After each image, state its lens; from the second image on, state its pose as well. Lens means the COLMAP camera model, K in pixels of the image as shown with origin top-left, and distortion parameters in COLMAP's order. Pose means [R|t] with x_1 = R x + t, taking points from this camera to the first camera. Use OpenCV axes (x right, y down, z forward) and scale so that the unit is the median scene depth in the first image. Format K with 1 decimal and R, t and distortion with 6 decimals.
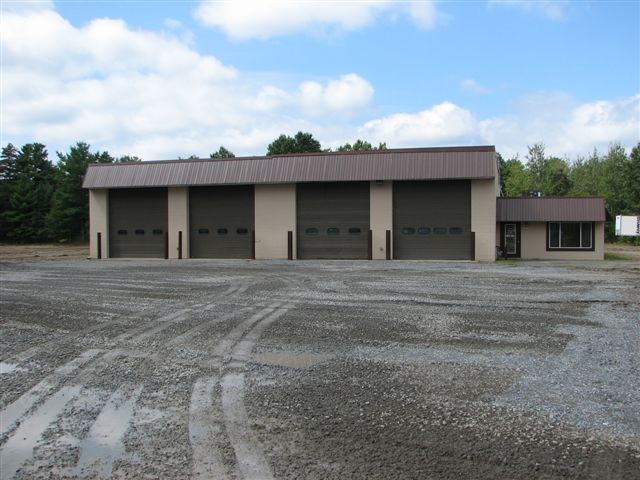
lens RADIAL K [[677.9, 0, 333.4], [0, 677.9, 241.1], [0, 0, 1]] dist [-0.195180, 0.271376]
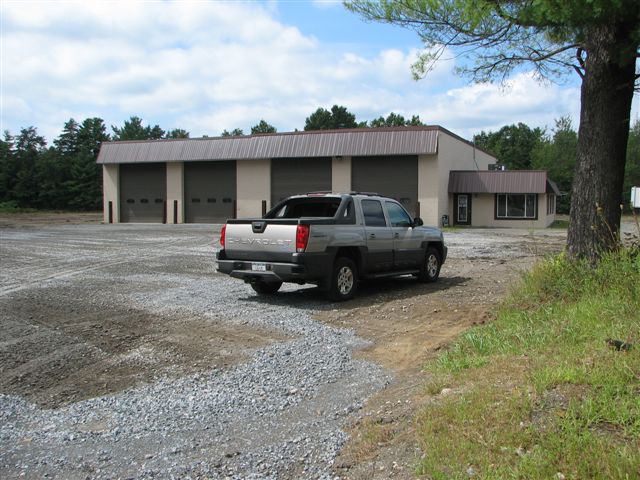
lens RADIAL K [[677.9, 0, 333.4], [0, 677.9, 241.1], [0, 0, 1]] dist [-0.195180, 0.271376]
pose [[0.994284, 0.011466, -0.106154, 0.060213], [-0.006600, 0.998916, 0.046077, 0.000326], [0.106567, -0.045113, 0.993282, -0.049303]]
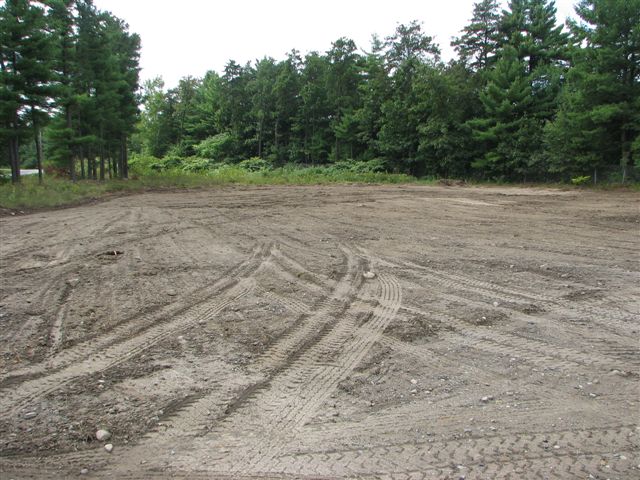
lens RADIAL K [[677.9, 0, 333.4], [0, 677.9, 241.1], [0, 0, 1]] dist [-0.195180, 0.271376]
pose [[0.738889, 0.086153, -0.668297, -0.231832], [-0.021402, 0.994293, 0.104516, -0.002696], [0.673487, -0.062923, 0.736516, 0.560945]]
